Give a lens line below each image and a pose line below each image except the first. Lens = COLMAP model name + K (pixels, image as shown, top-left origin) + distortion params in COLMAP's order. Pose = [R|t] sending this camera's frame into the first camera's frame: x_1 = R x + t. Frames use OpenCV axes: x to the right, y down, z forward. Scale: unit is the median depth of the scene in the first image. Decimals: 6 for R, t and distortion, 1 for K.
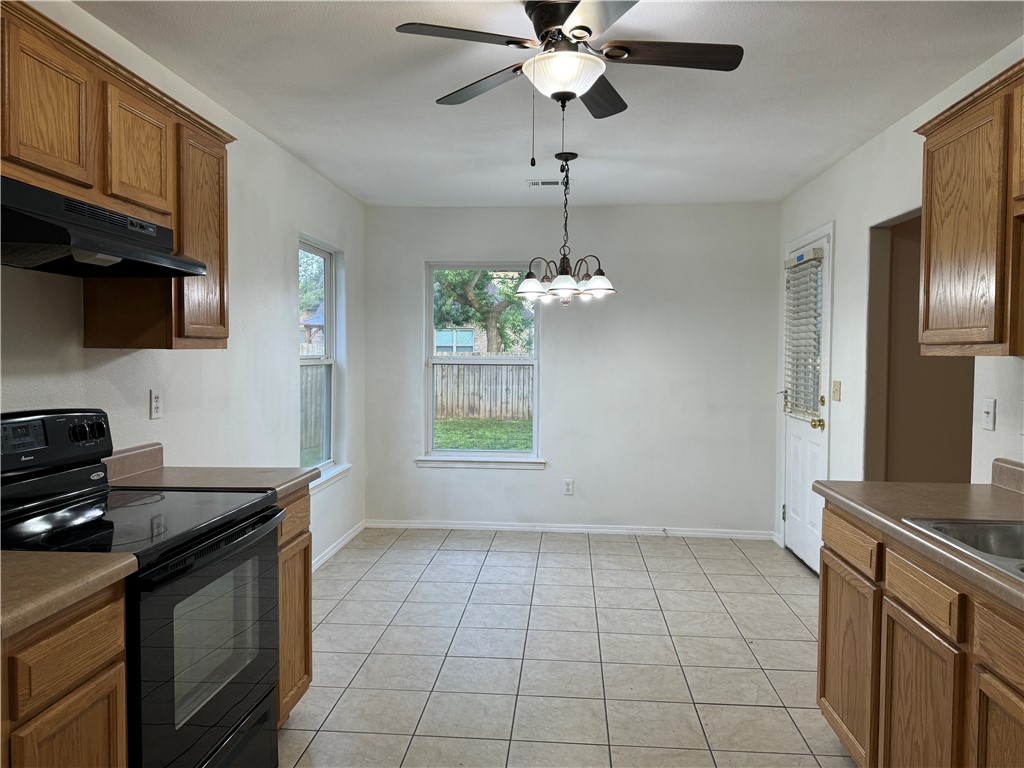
lens RADIAL K [[745.3, 0, 512.5], [0, 745.3, 382.4], [0, 0, 1]] dist [0.041112, -0.034169]
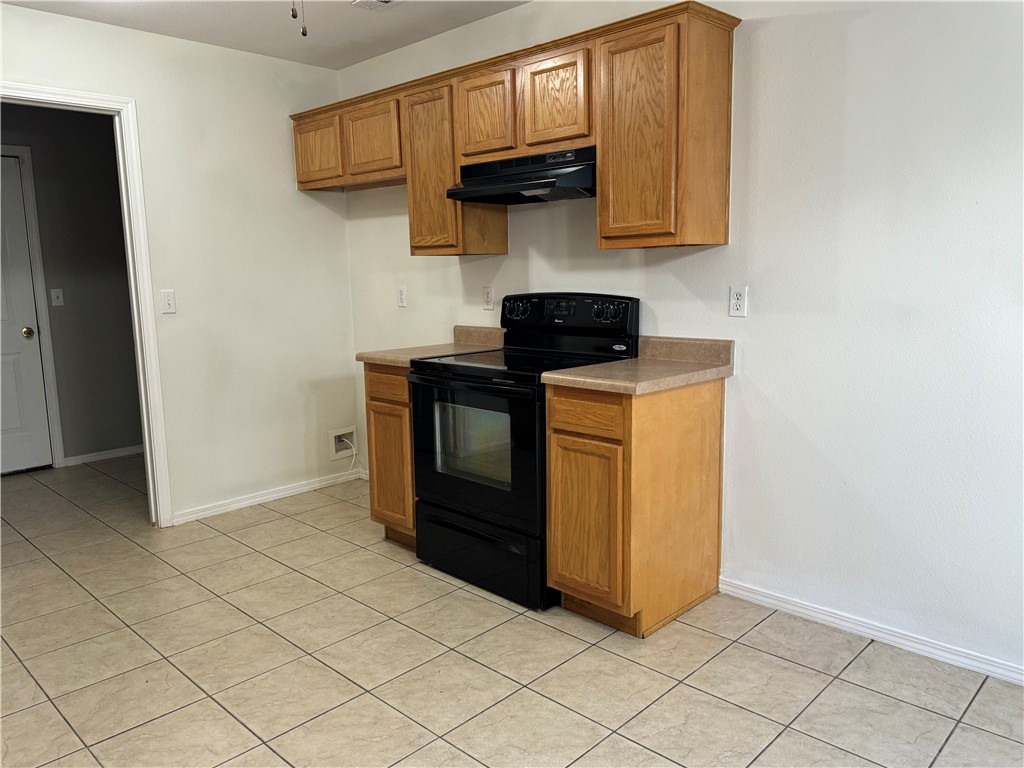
lens RADIAL K [[745.3, 0, 512.7], [0, 745.3, 385.8], [0, 0, 1]] dist [0.041112, -0.034169]
pose [[-0.628484, 0.126066, -0.767539, 0.593203], [-0.013383, 0.984880, 0.172723, -0.034889], [0.777708, 0.118826, -0.617294, 1.736221]]
